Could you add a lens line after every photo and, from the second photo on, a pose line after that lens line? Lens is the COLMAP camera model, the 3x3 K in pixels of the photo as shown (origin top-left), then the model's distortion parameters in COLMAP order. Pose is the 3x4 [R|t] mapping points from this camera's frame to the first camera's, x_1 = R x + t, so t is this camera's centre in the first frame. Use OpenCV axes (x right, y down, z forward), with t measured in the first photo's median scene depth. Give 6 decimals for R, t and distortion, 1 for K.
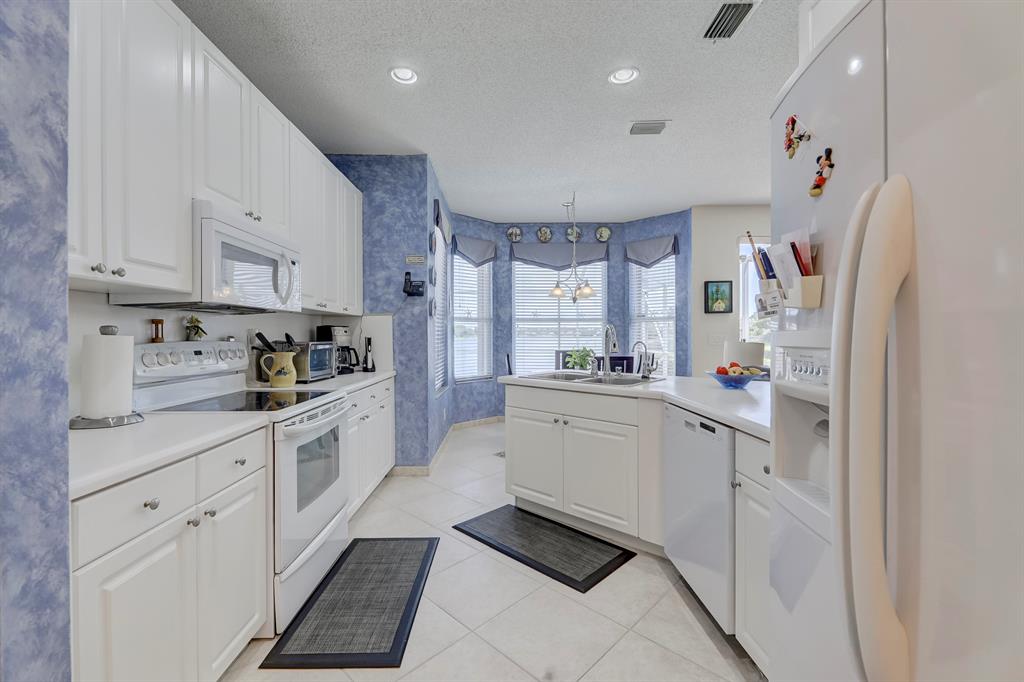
lens RADIAL K [[430.5, 0, 516.9], [0, 430.5, 335.2], [0, 0, 1]] dist [-0.002527, -0.002096]
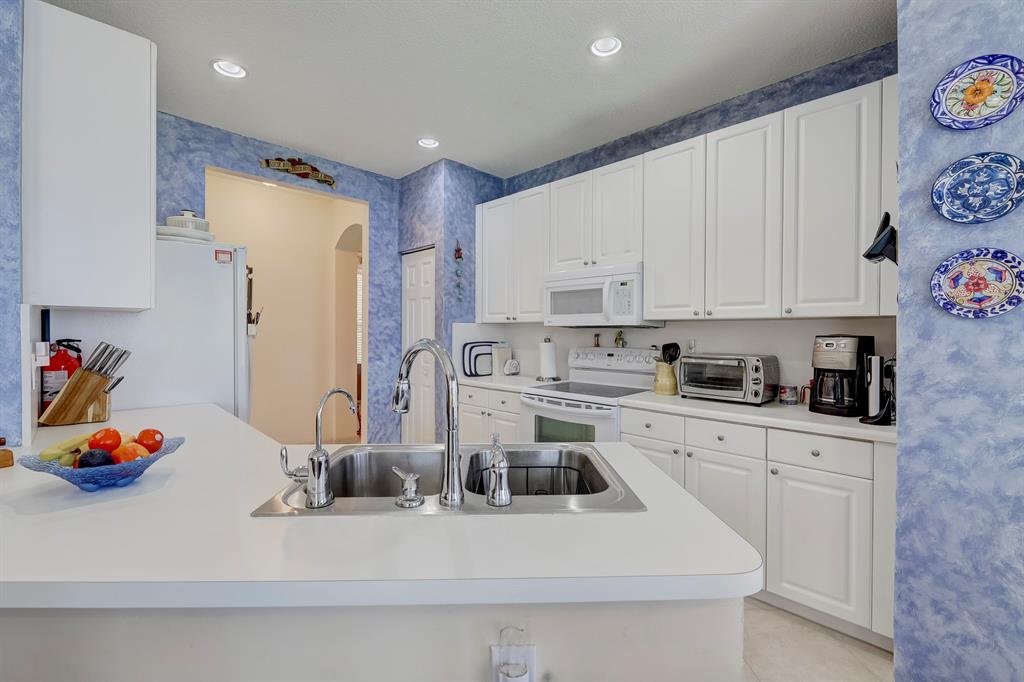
lens RADIAL K [[430.5, 0, 514.0], [0, 430.5, 331.3], [0, 0, 1]] dist [-0.002527, -0.002096]
pose [[-0.726027, 0.002278, -0.687663, 0.213342], [0.001110, 0.999997, 0.002141, -0.017593], [0.687666, 0.000791, -0.726027, 0.689159]]
